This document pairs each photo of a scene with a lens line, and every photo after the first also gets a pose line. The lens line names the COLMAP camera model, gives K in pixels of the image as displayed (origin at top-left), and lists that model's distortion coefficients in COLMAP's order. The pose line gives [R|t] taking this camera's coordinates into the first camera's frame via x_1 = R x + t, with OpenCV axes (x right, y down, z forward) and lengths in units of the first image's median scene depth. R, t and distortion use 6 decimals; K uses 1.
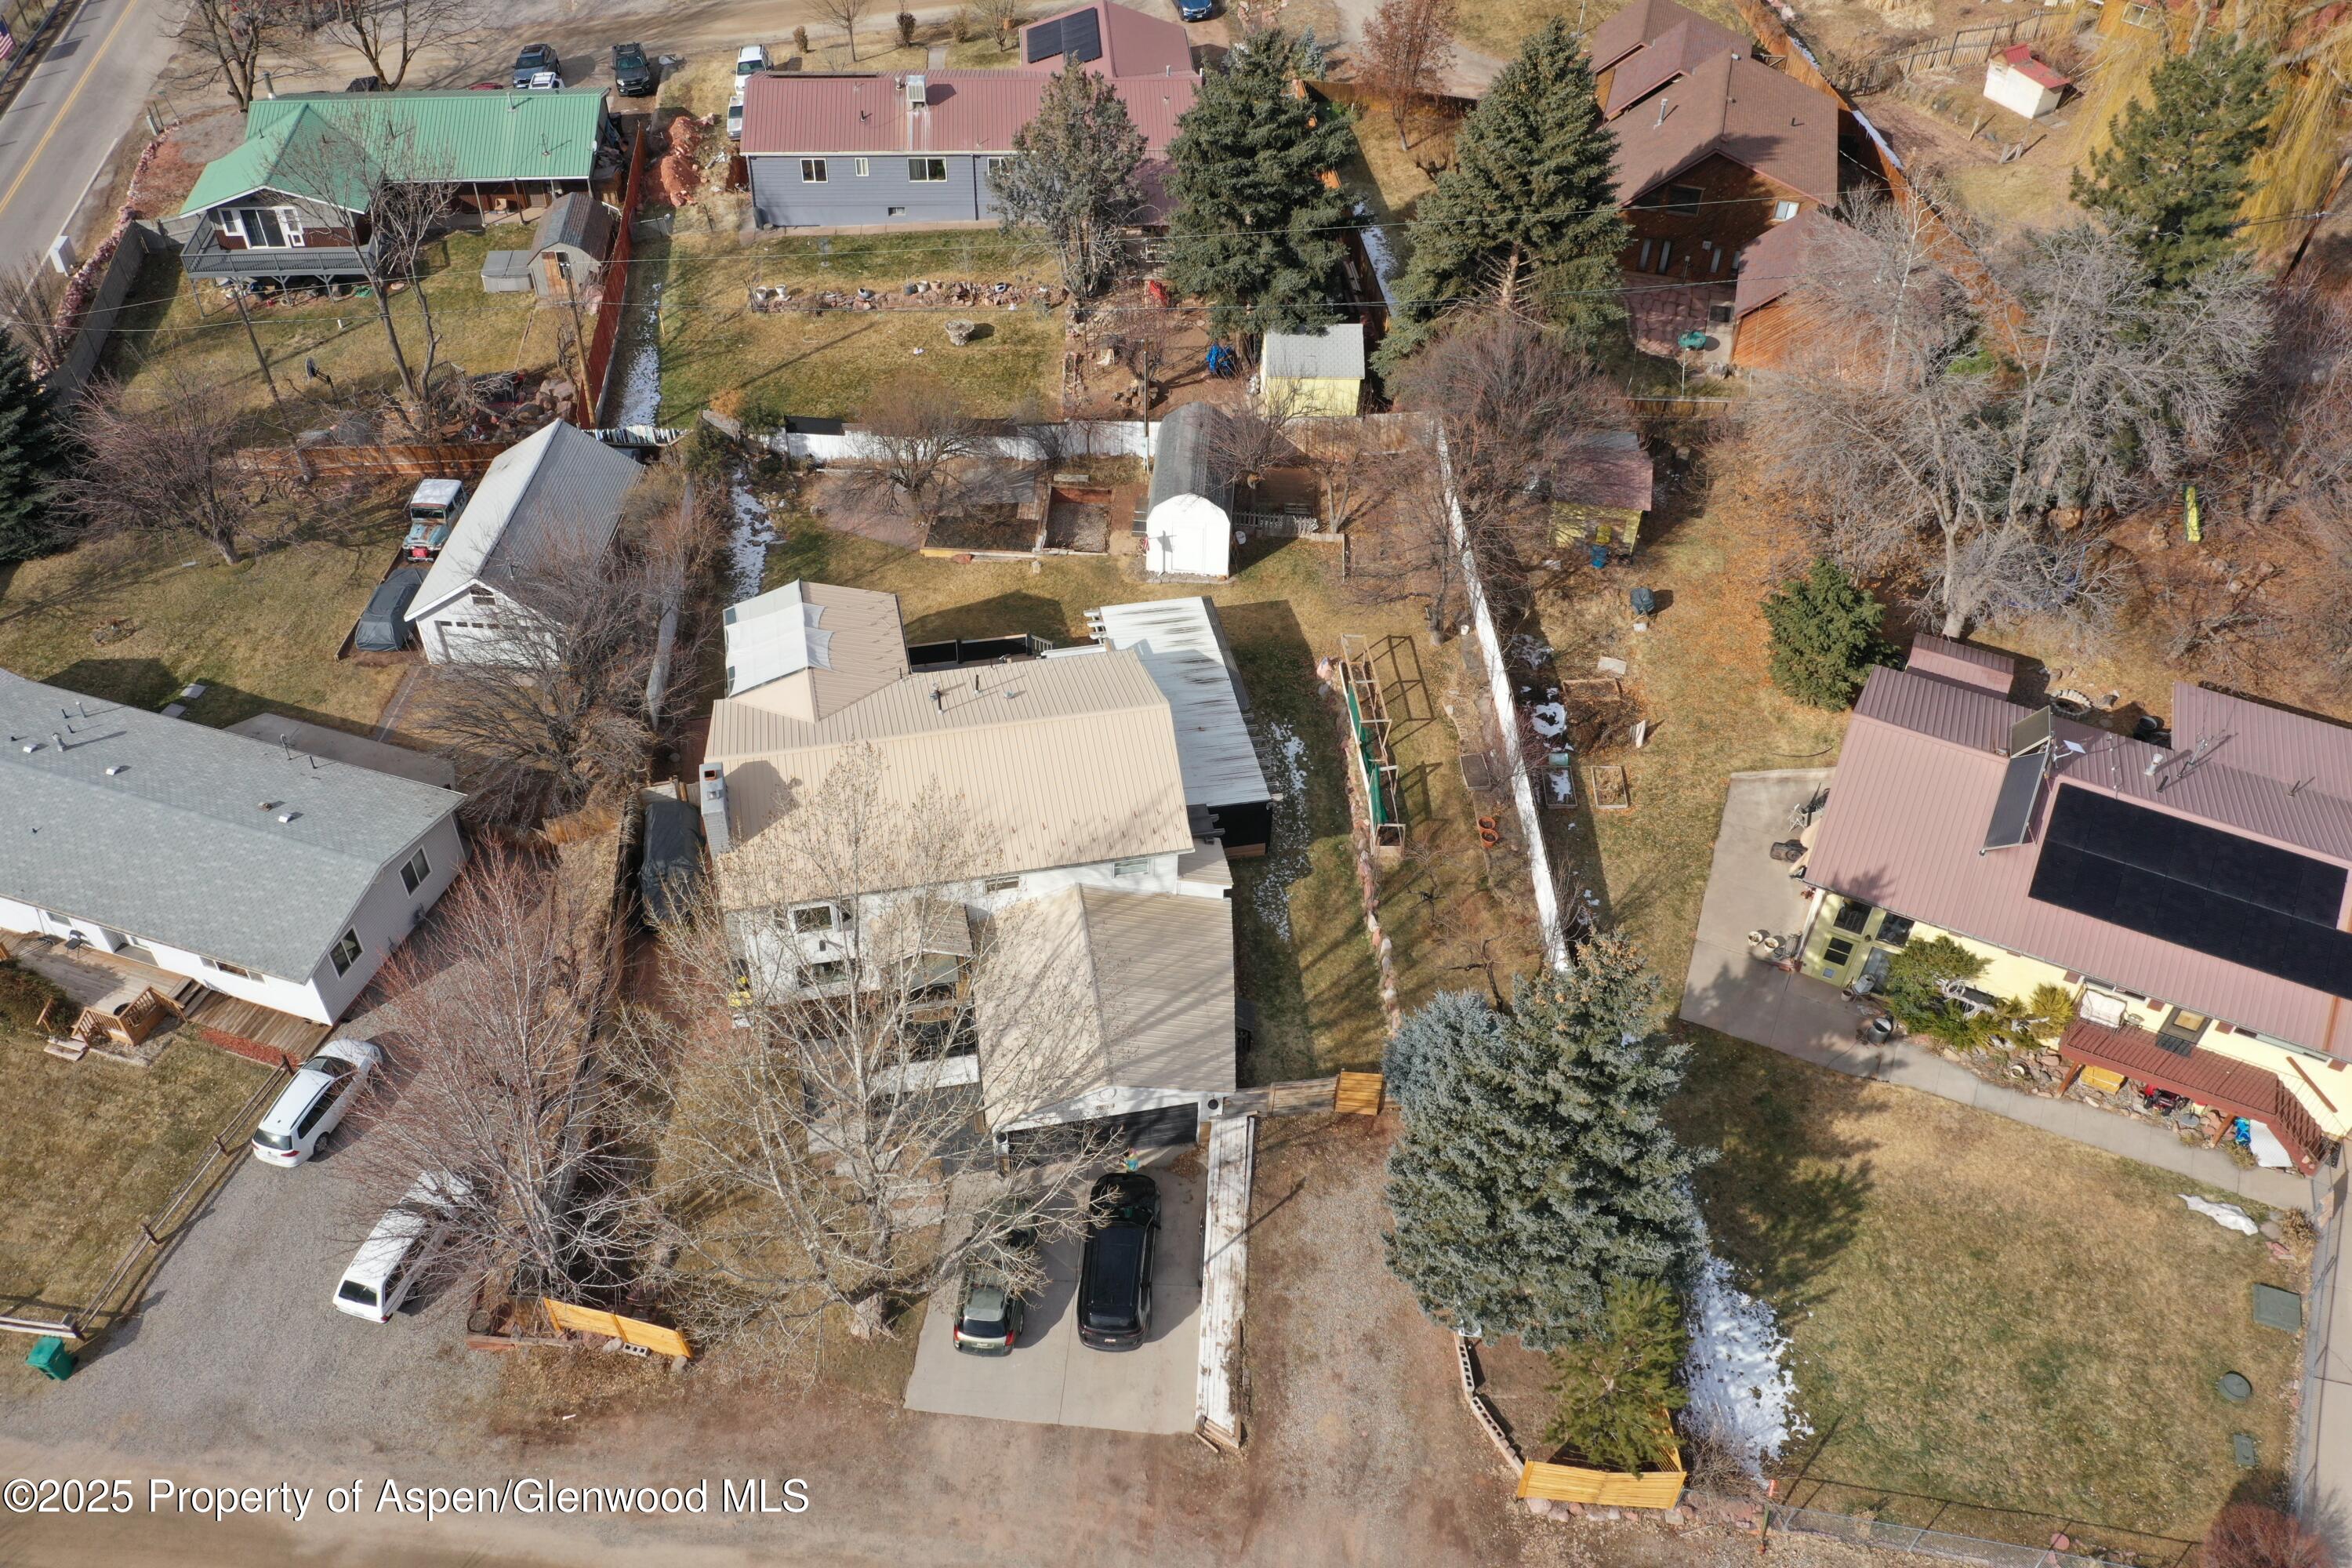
lens RADIAL K [[1861.5, 0, 1171.0], [0, 1861.5, 771.5], [0, 0, 1]] dist [0.008954, -0.002557]
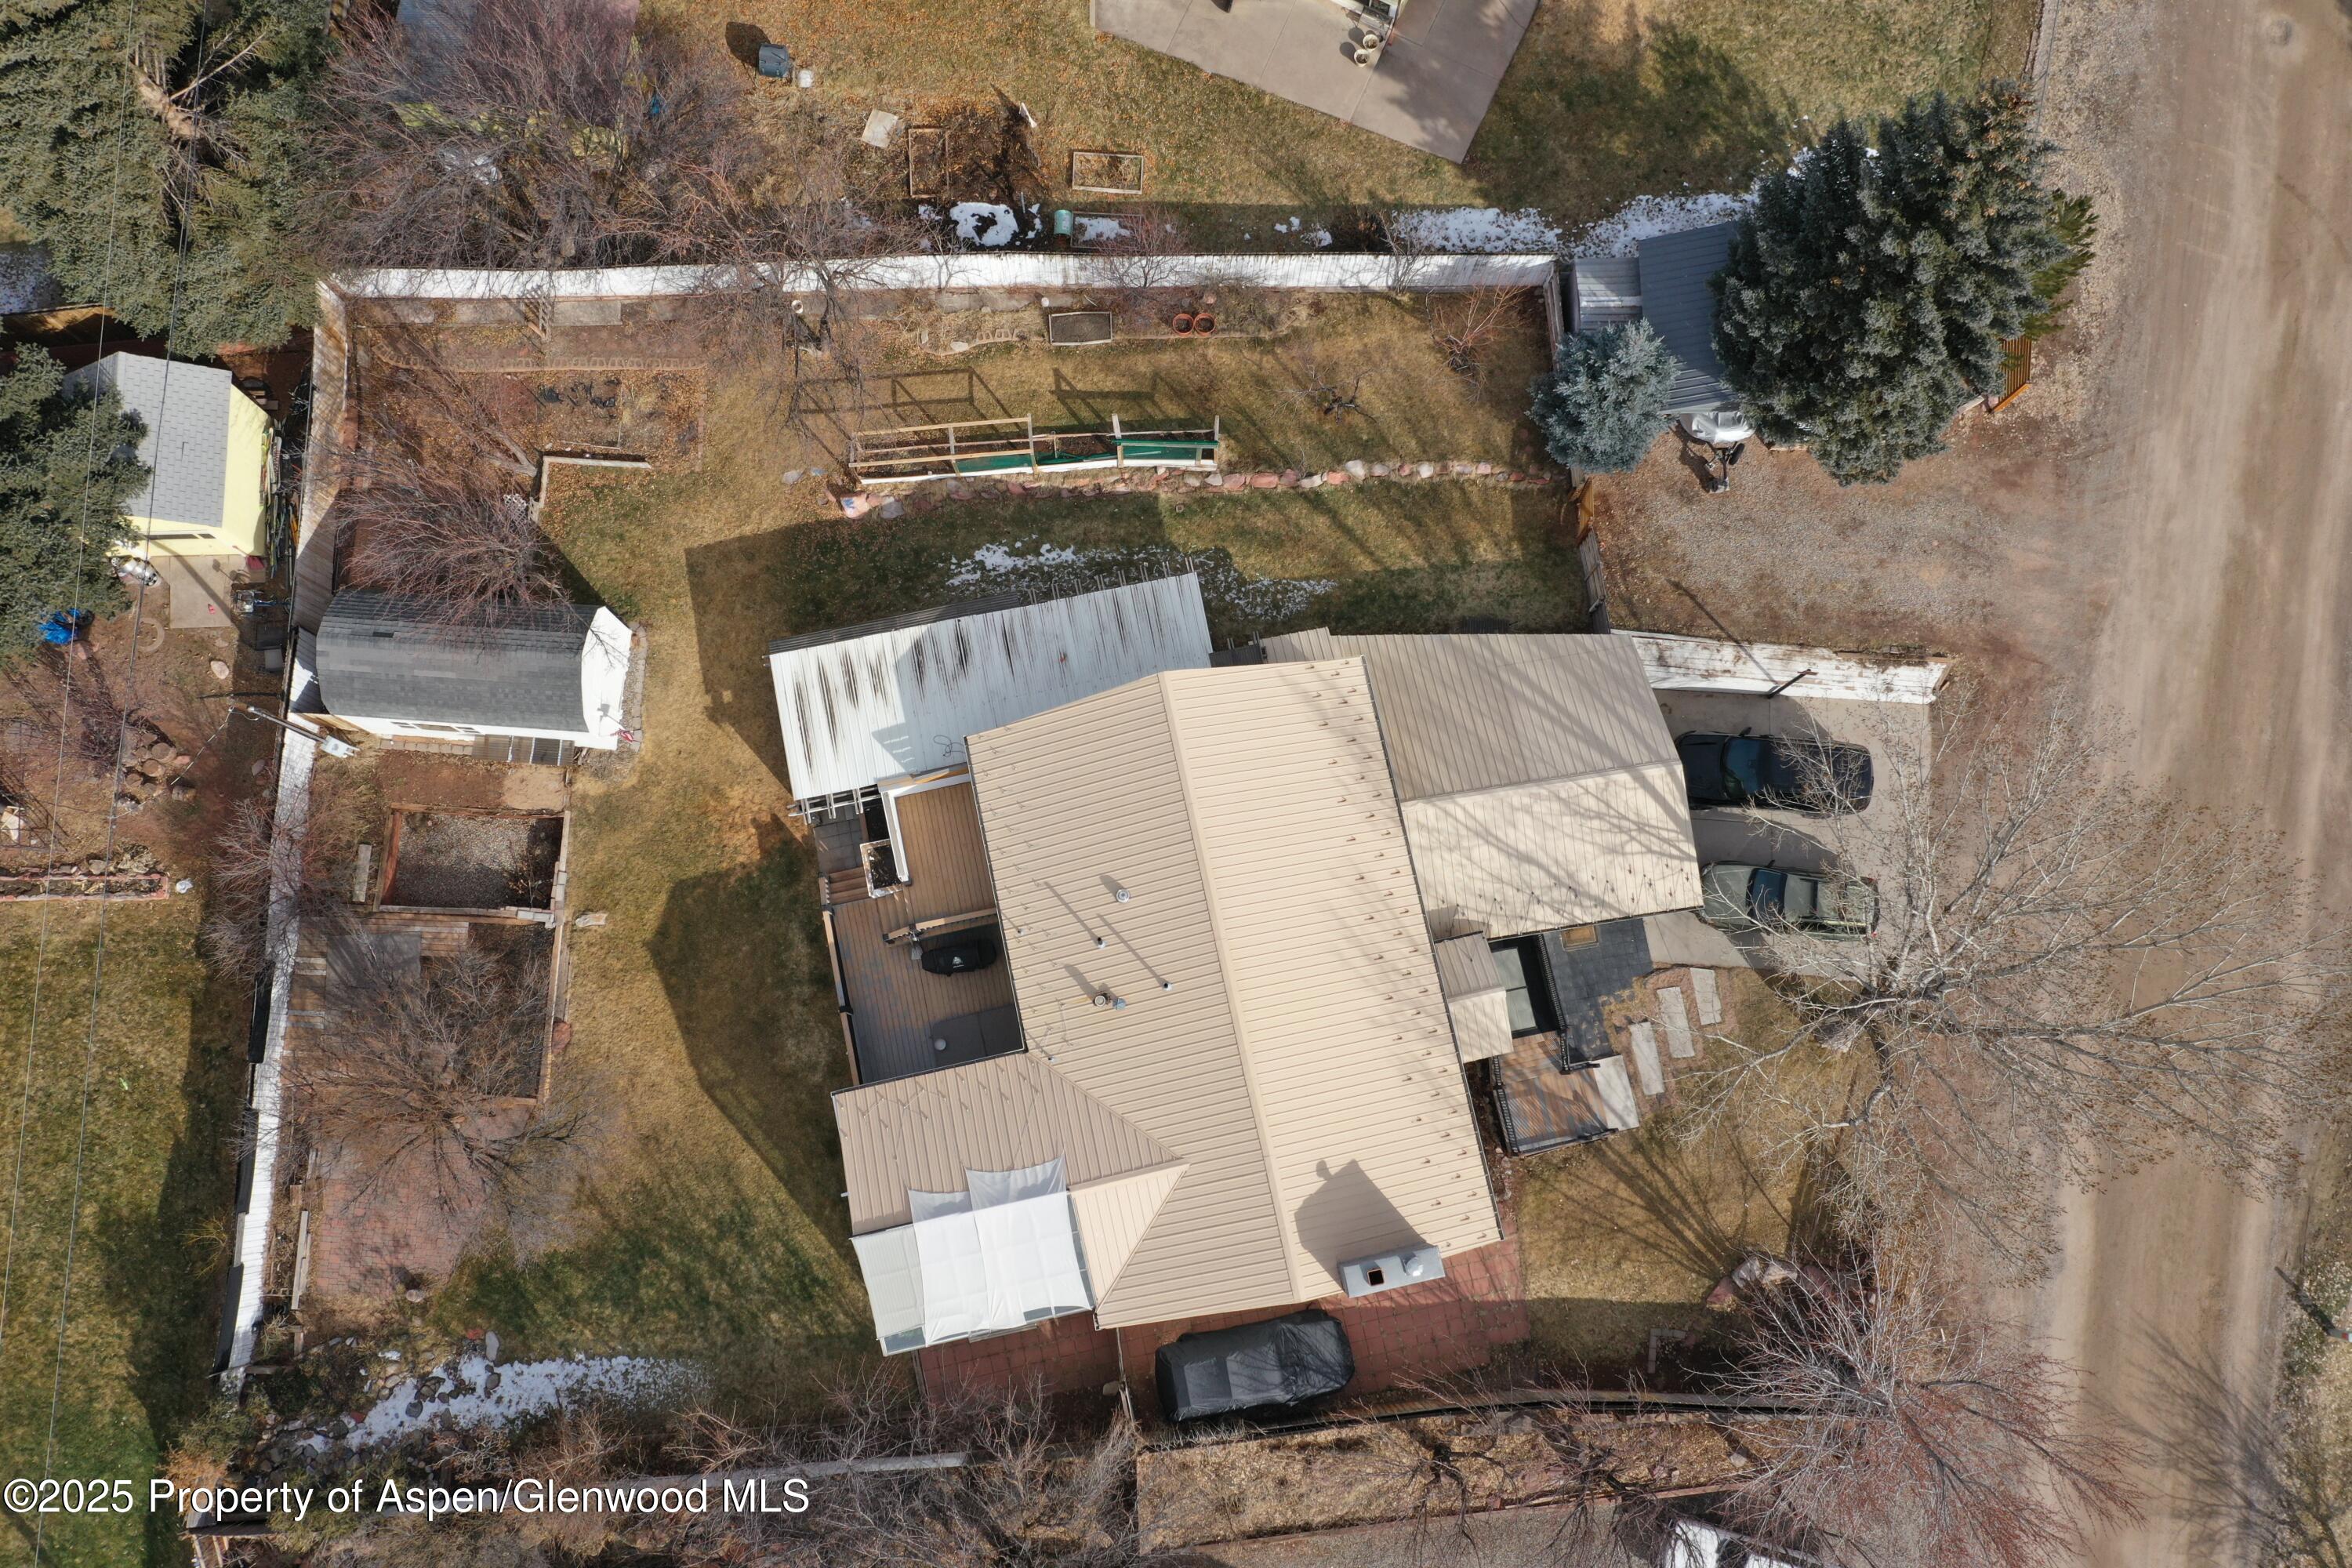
lens RADIAL K [[1861.5, 0, 1181.2], [0, 1861.5, 776.9], [0, 0, 1]] dist [0.008954, -0.002557]
pose [[-0.003171, -0.987491, 0.157643, -0.171968], [0.671074, 0.114774, 0.732452, -0.618261], [-0.741383, 0.108112, 0.662316, 0.561889]]
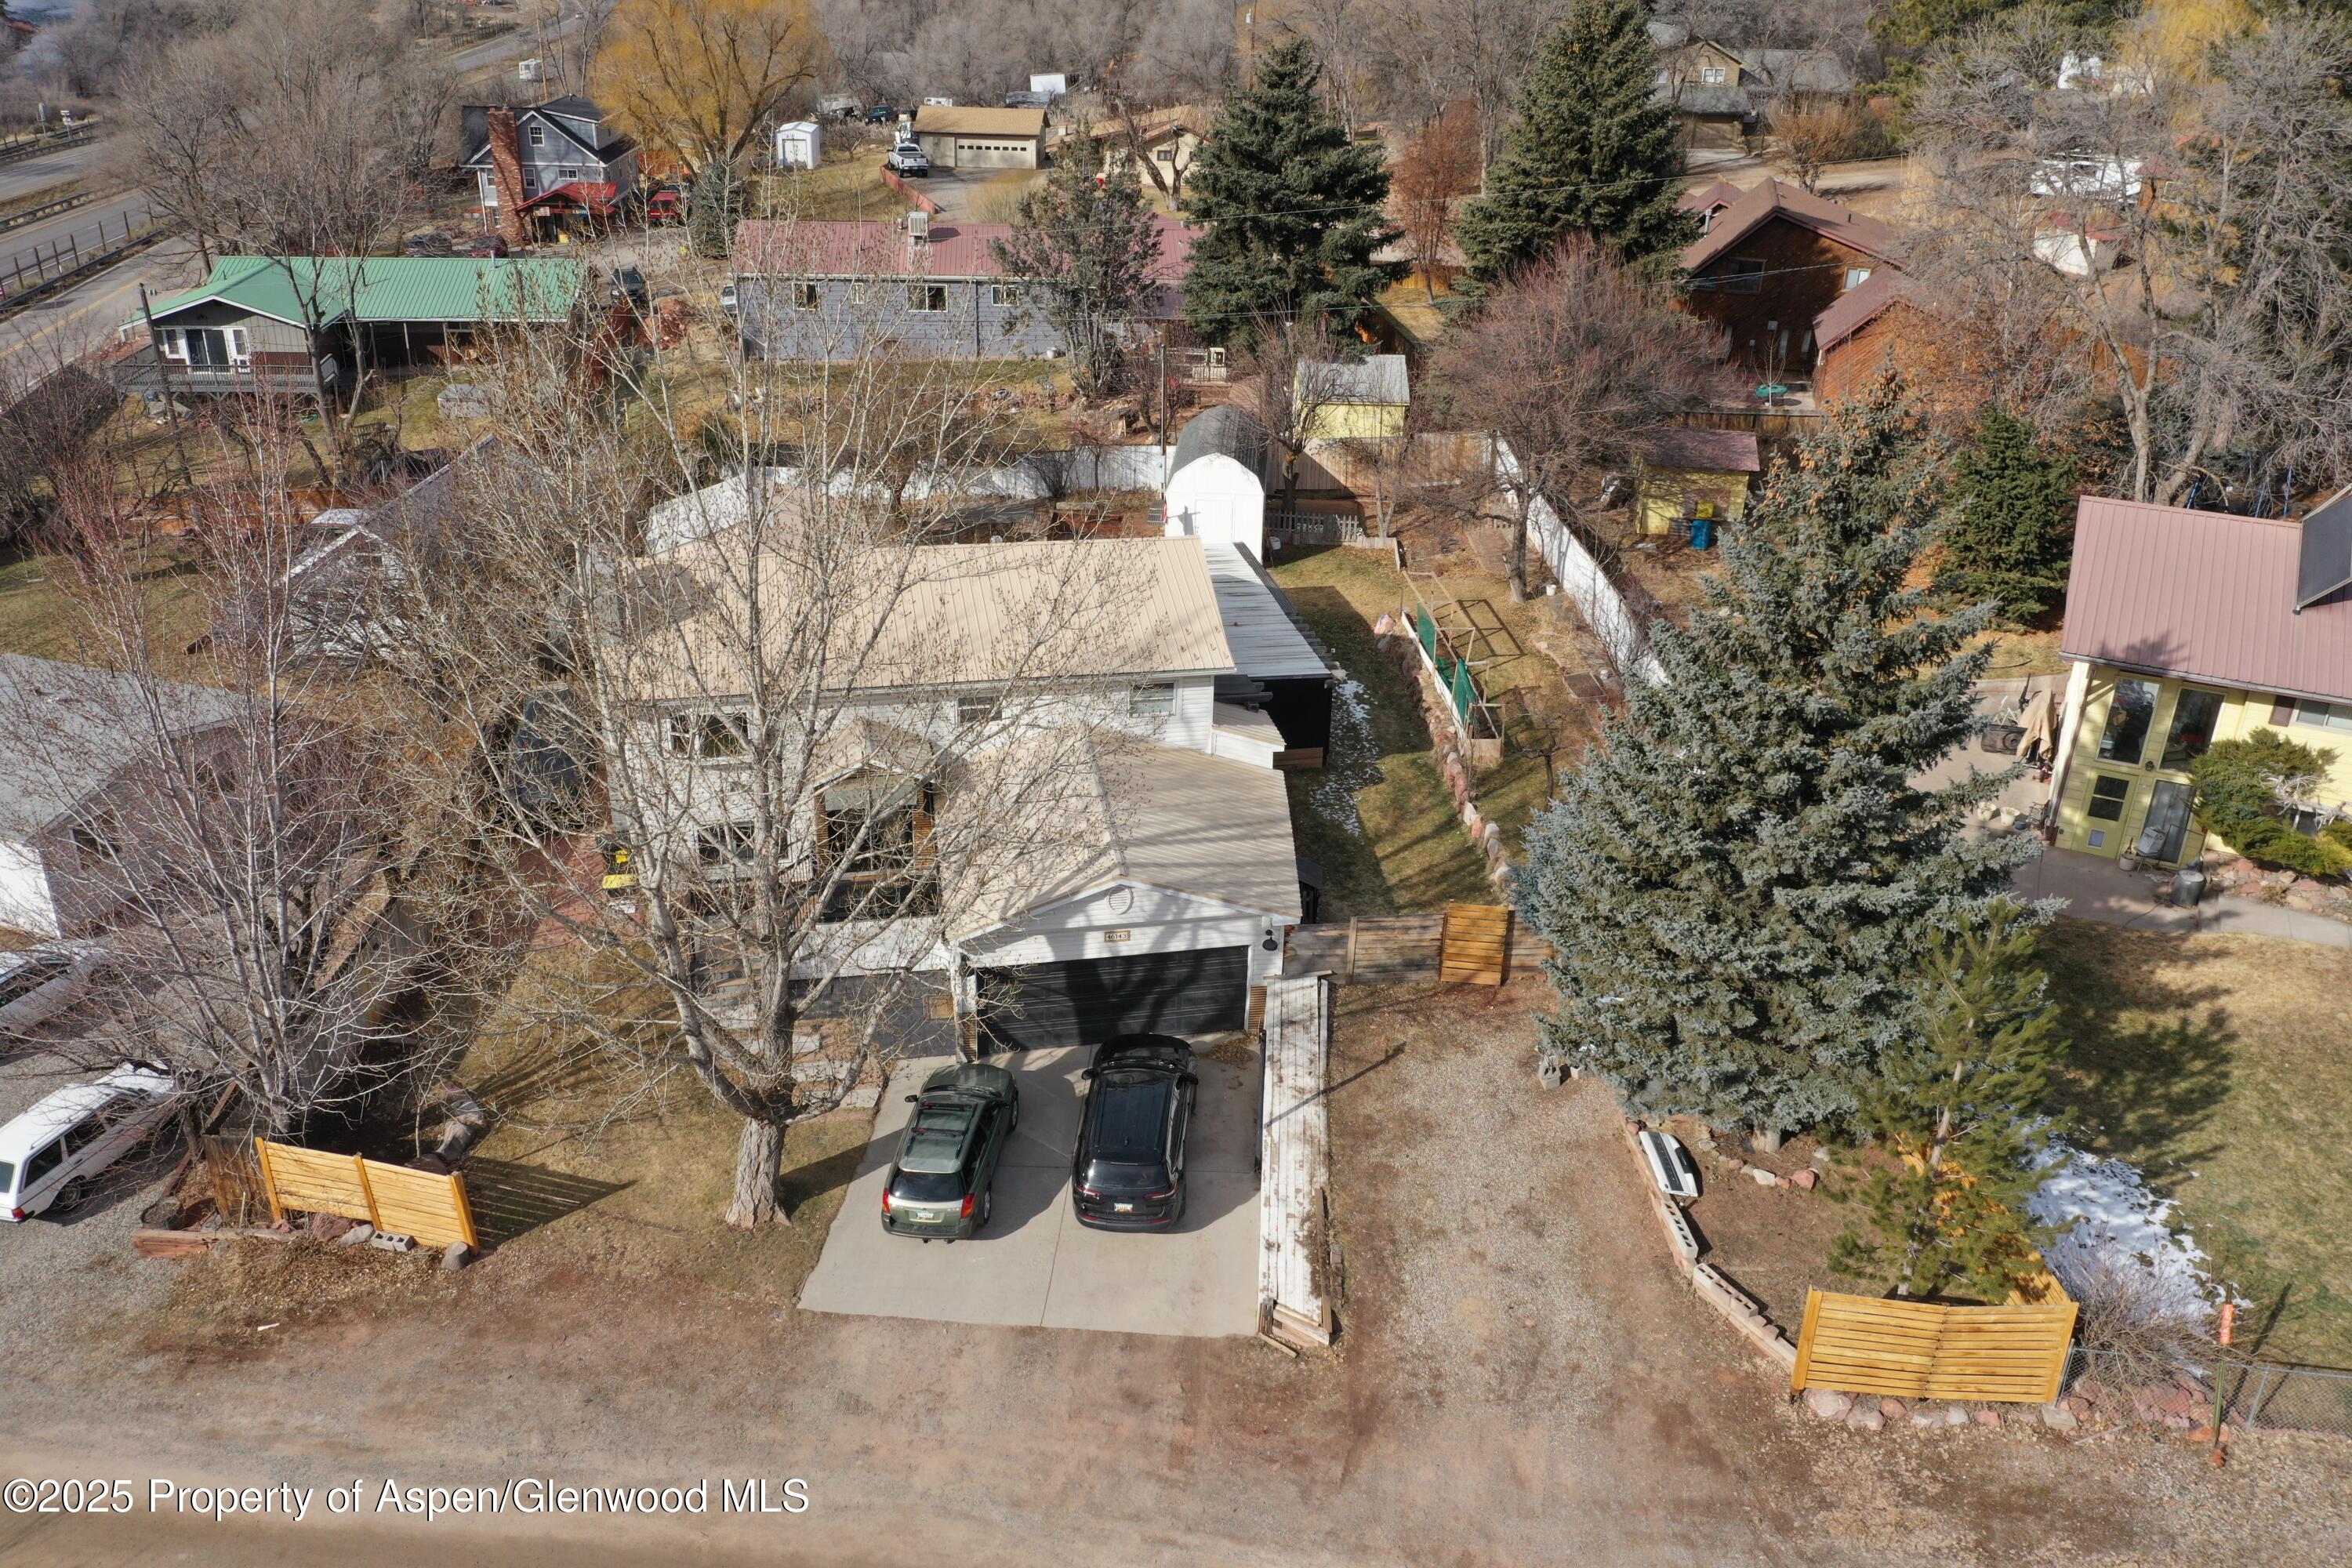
lens RADIAL K [[1861.5, 0, 1171.5], [0, 1861.5, 773.7], [0, 0, 1]] dist [0.008954, -0.002557]
pose [[0.999999, -0.000987, 0.001107, -0.015022], [0.001285, 0.949630, -0.313371, 0.335341], [-0.000742, 0.313372, 0.949630, 0.310088]]
